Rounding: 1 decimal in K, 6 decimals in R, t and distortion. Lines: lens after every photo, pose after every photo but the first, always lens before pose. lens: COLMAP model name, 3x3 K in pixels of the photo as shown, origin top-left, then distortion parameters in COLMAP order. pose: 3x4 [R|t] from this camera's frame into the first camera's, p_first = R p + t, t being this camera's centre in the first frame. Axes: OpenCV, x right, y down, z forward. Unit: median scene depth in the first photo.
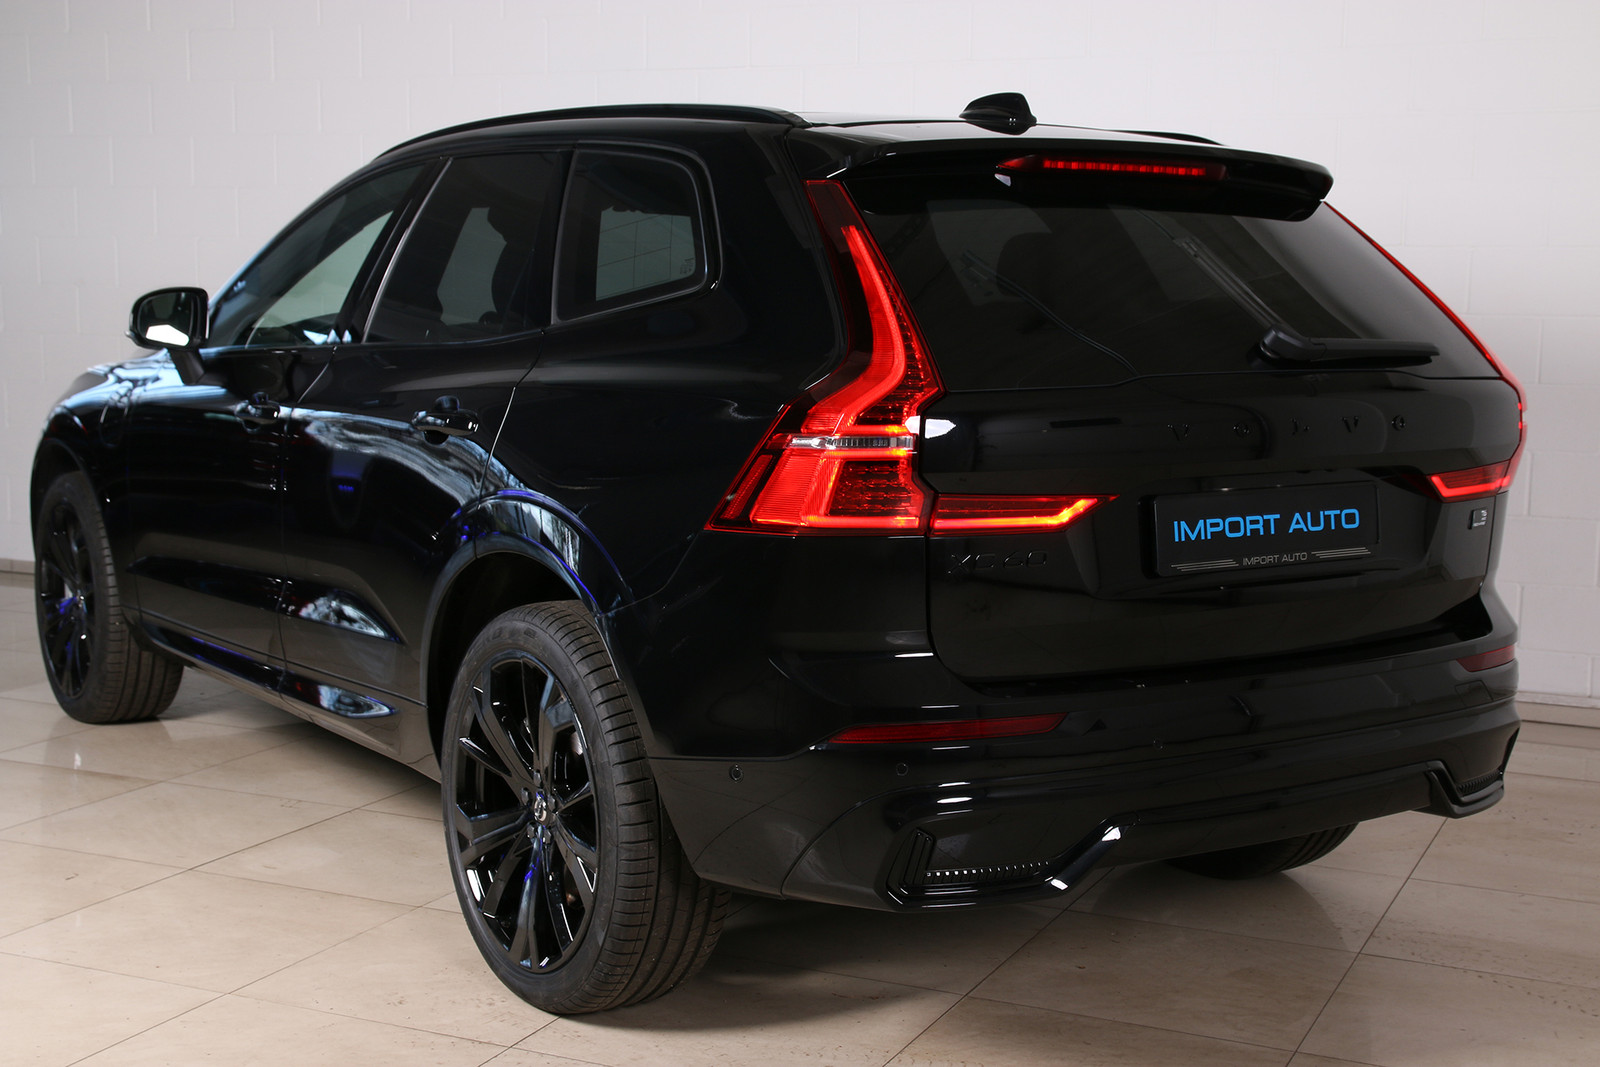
lens RADIAL K [[2019.6, 0, 801.8], [0, 2019.6, 537.9], [0, 0, 1]] dist [0.091556, 0.000000]
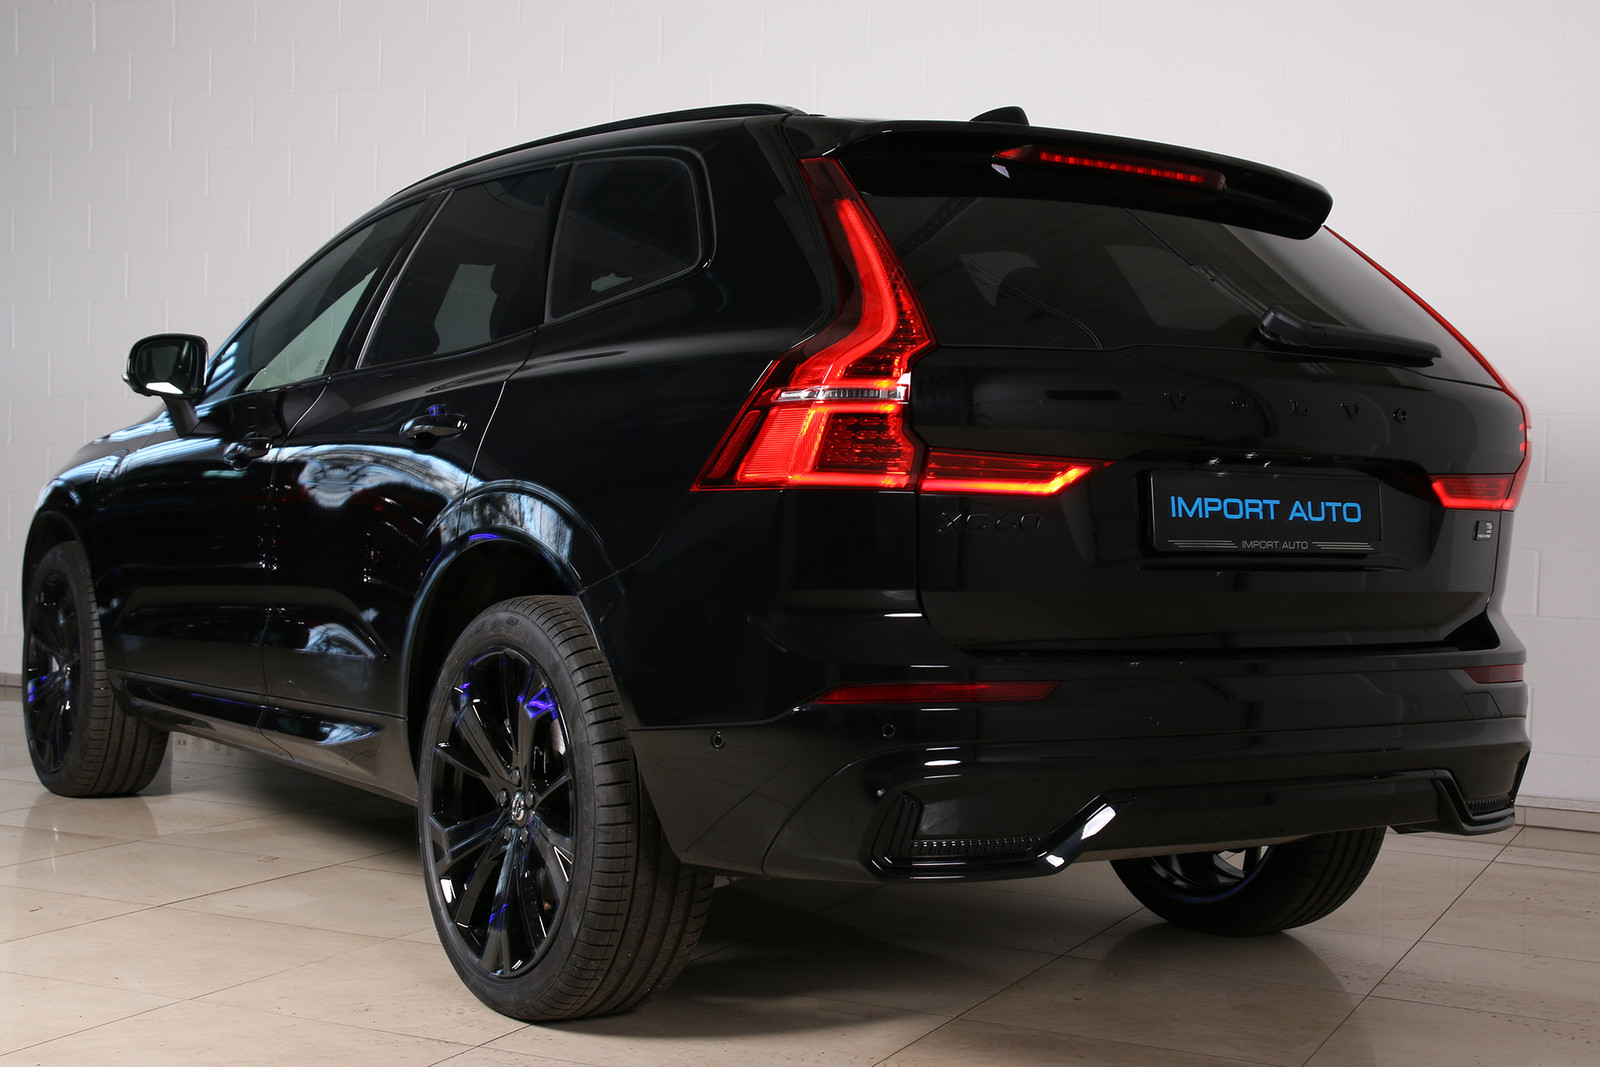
lens RADIAL K [[2019.6, 0, 799.2], [0, 2019.6, 543.8], [0, 0, 1]] dist [0.091556, 0.000000]
pose [[0.999852, 0.015872, -0.006709, 0.010421], [-0.016451, 0.995098, -0.097512, 0.105853], [0.005128, 0.097608, 0.995212, 0.025695]]
